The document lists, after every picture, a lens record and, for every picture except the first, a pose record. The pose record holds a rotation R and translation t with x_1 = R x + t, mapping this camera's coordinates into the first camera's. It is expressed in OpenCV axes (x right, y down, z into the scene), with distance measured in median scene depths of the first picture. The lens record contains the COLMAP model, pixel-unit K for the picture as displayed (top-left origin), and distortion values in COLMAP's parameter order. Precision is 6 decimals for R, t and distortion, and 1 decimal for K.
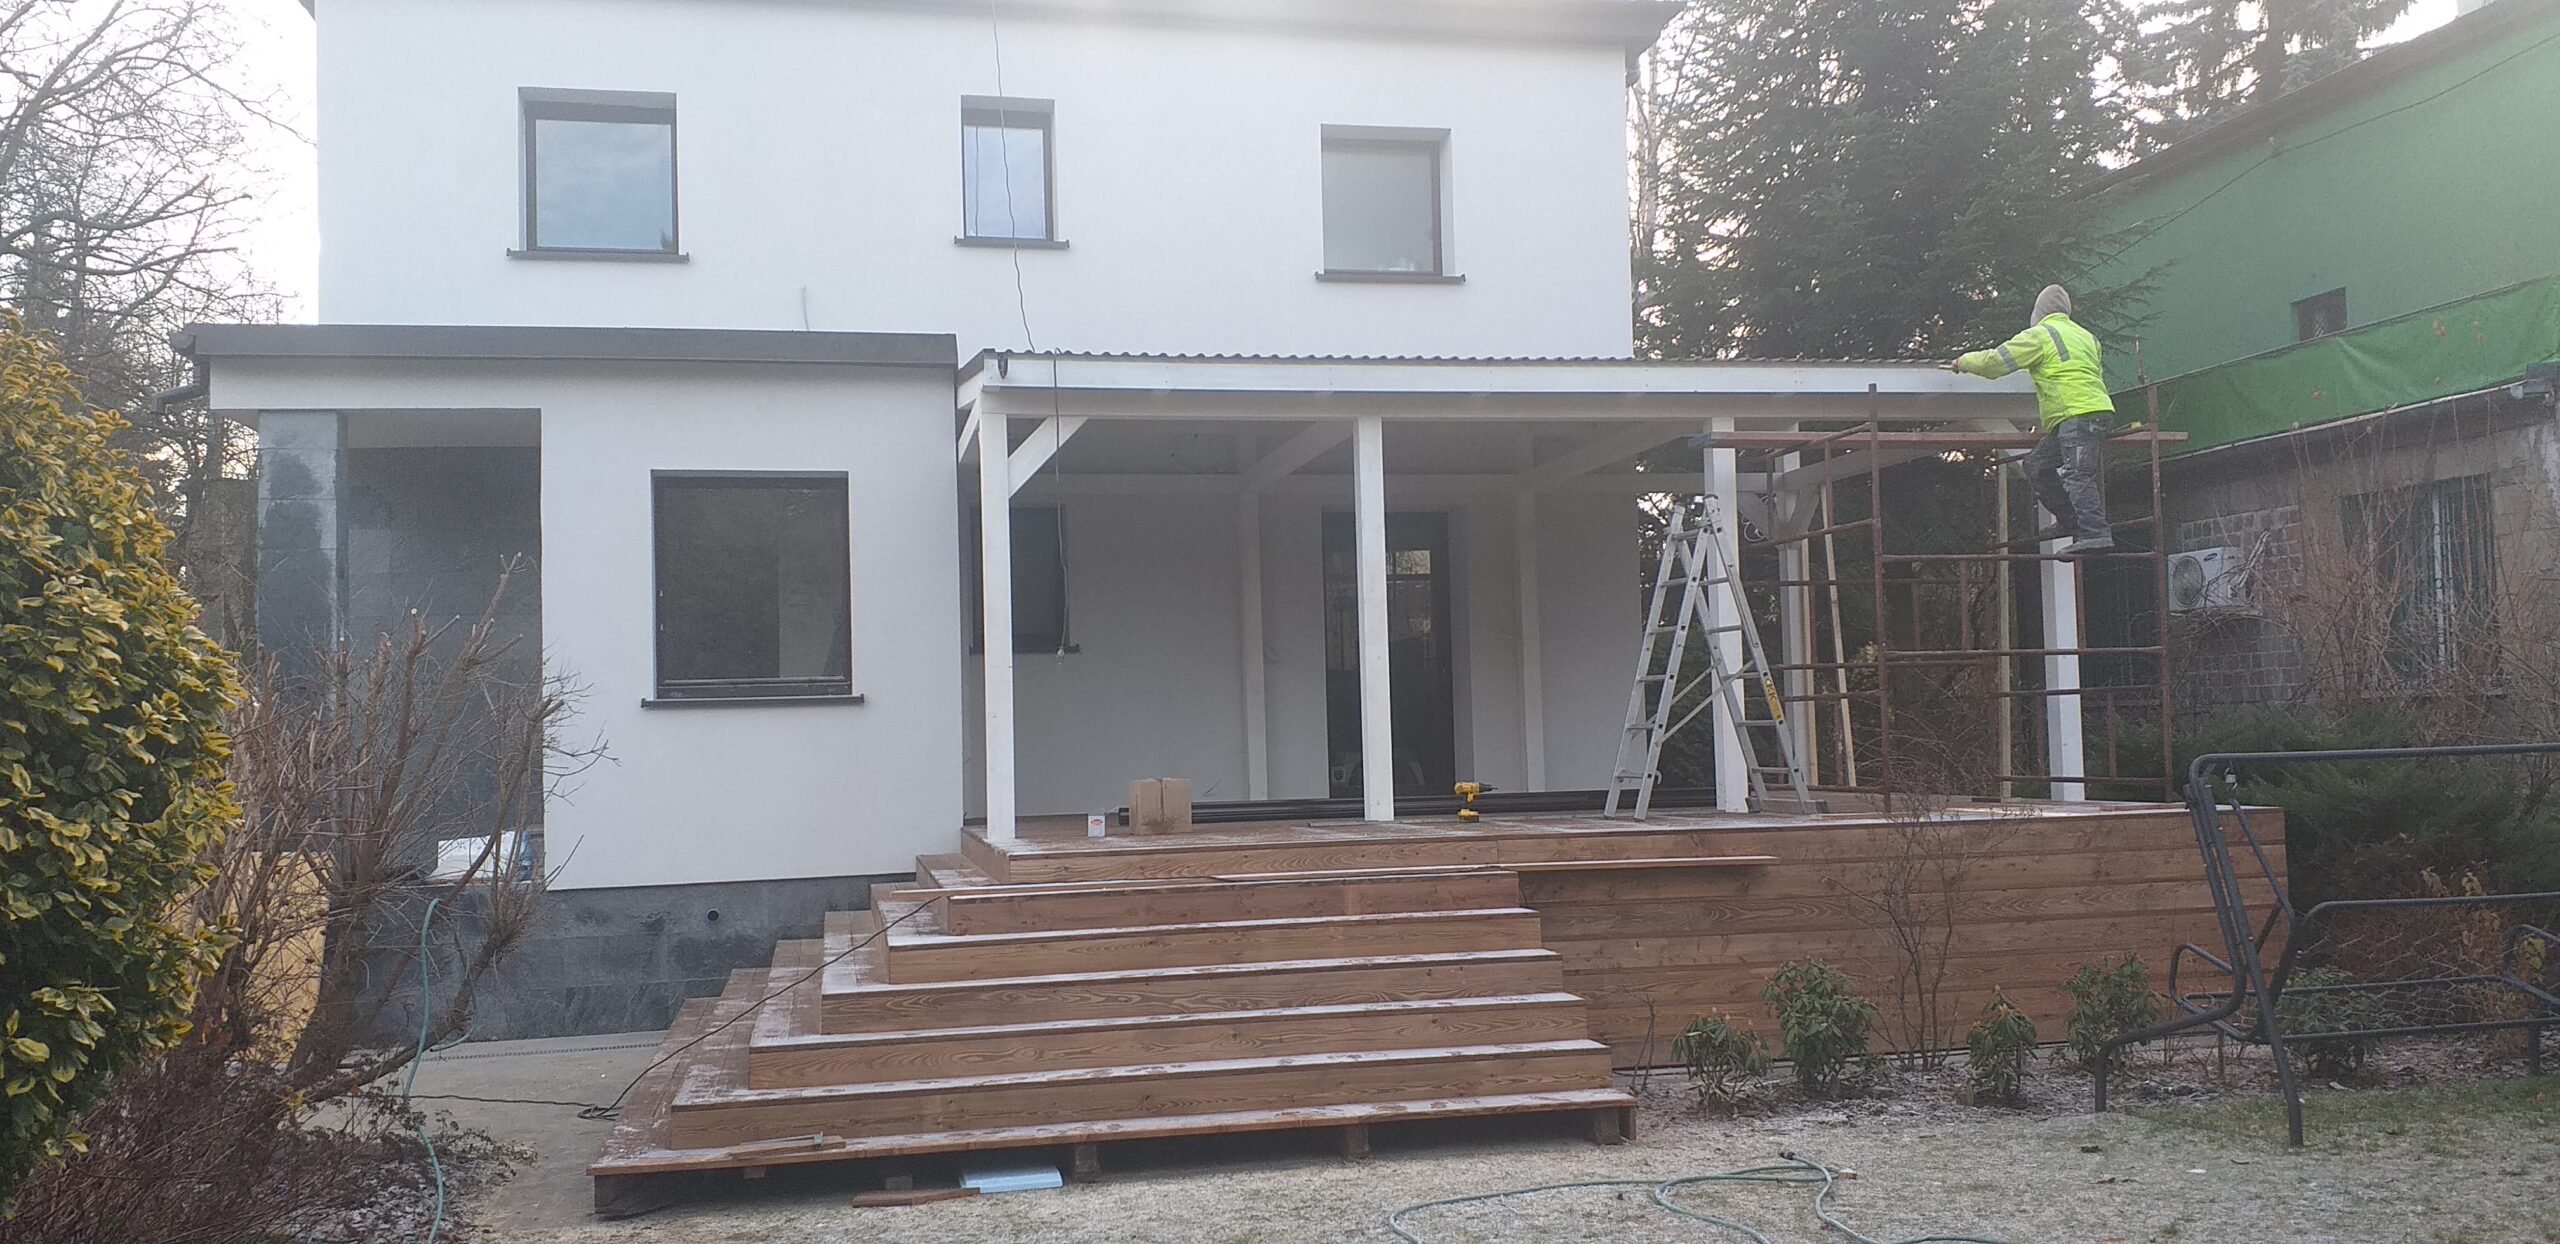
lens RADIAL K [[2057.7, 0, 1308.2], [0, 2057.7, 623.2], [0, 0, 1]] dist [0.150702, -0.328037]
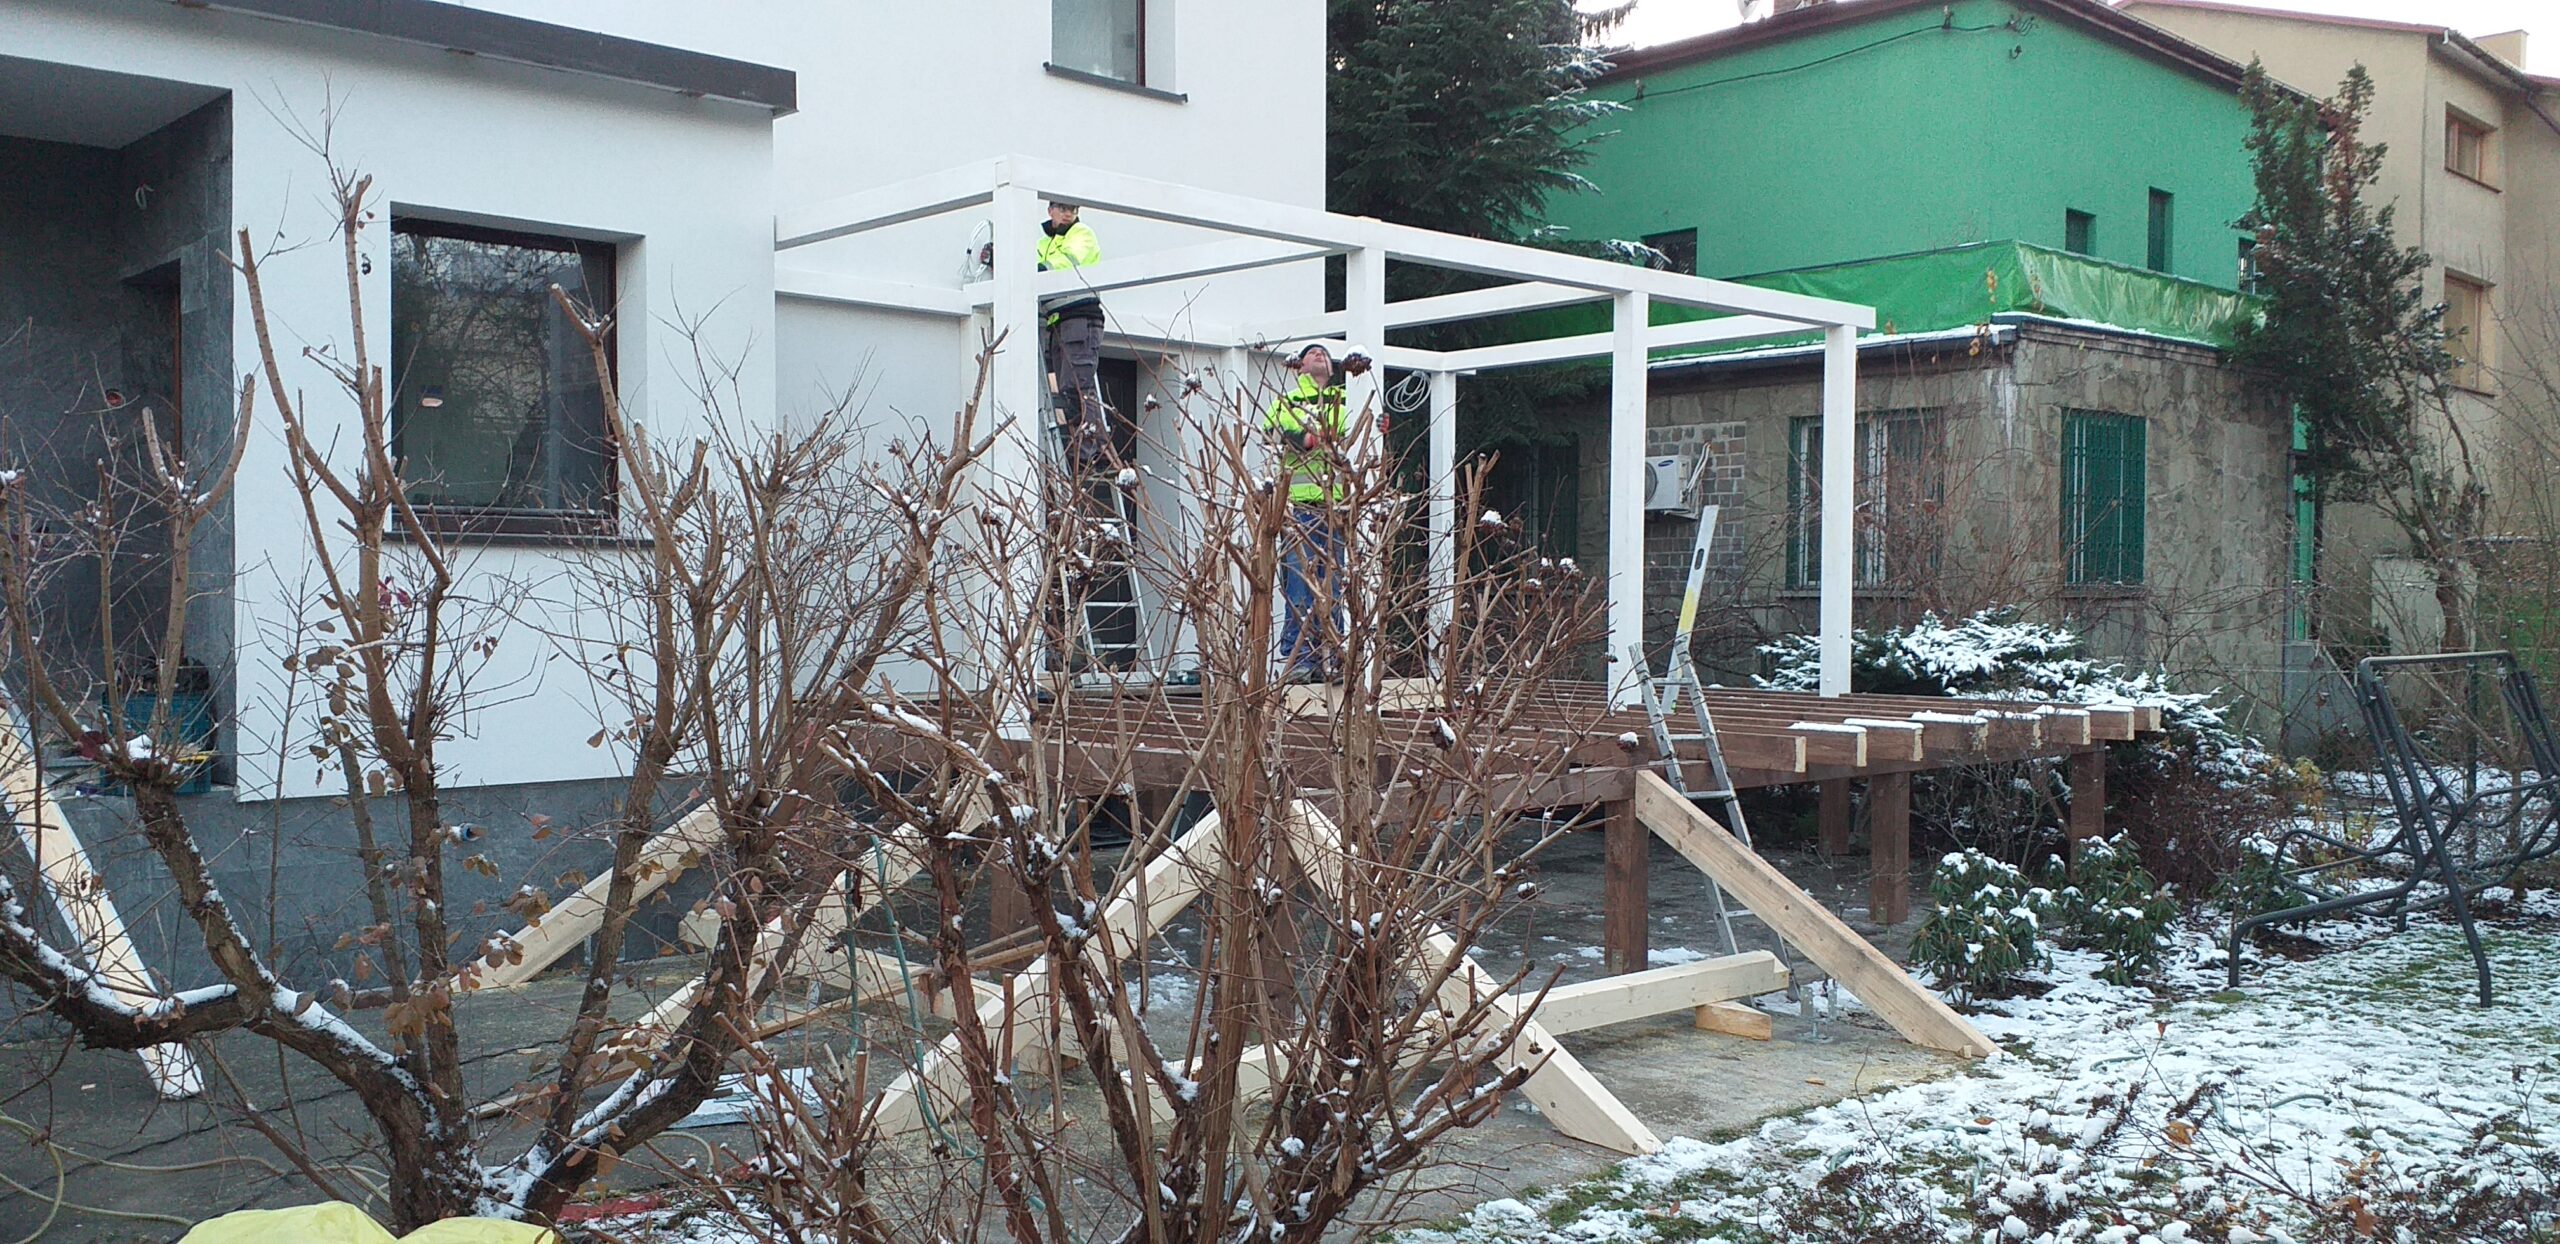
lens RADIAL K [[2009.4, 0, 1274.7], [0, 2009.4, 666.3], [0, 0, 1]] dist [0.074033, -0.179829]
pose [[0.868930, 0.013437, 0.494753, -0.440180], [-0.054397, 0.996168, 0.068482, 0.021668], [-0.491937, -0.086419, 0.866331, 0.285402]]
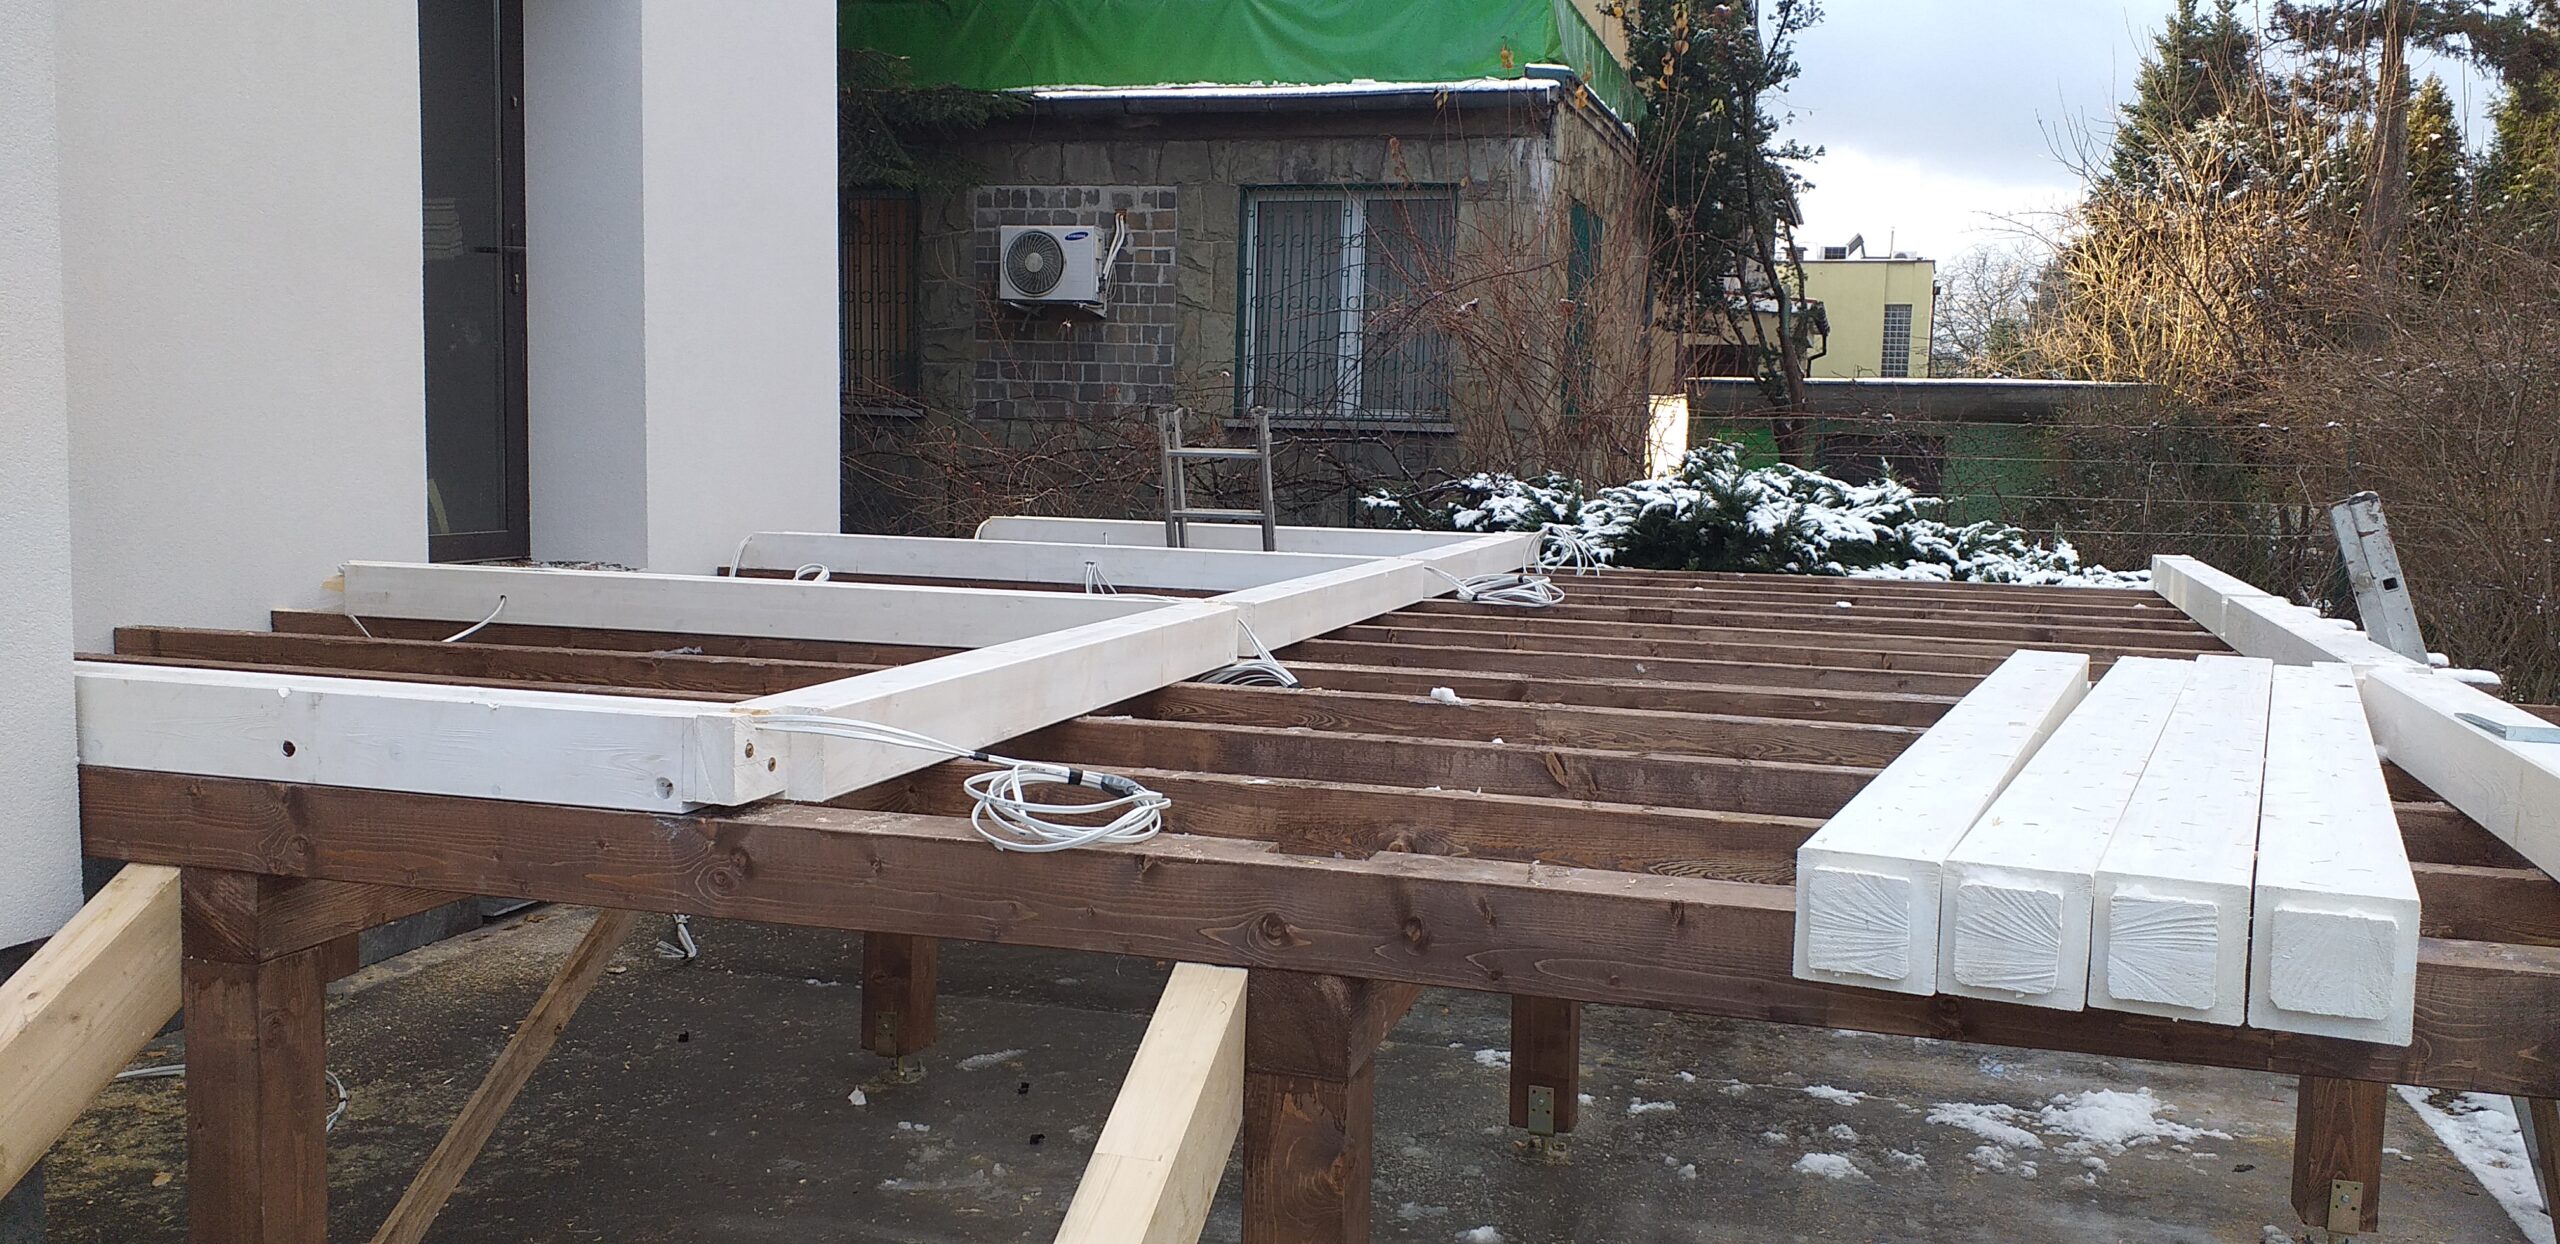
lens RADIAL K [[2061.7, 0, 1307.9], [0, 2061.7, 650.0], [0, 0, 1]] dist [0.227366, -0.465584]
pose [[0.485911, -0.048624, 0.872655, -0.369518], [-0.085770, 0.990979, 0.102976, 0.057434], [-0.869790, -0.124884, 0.477357, 0.855598]]
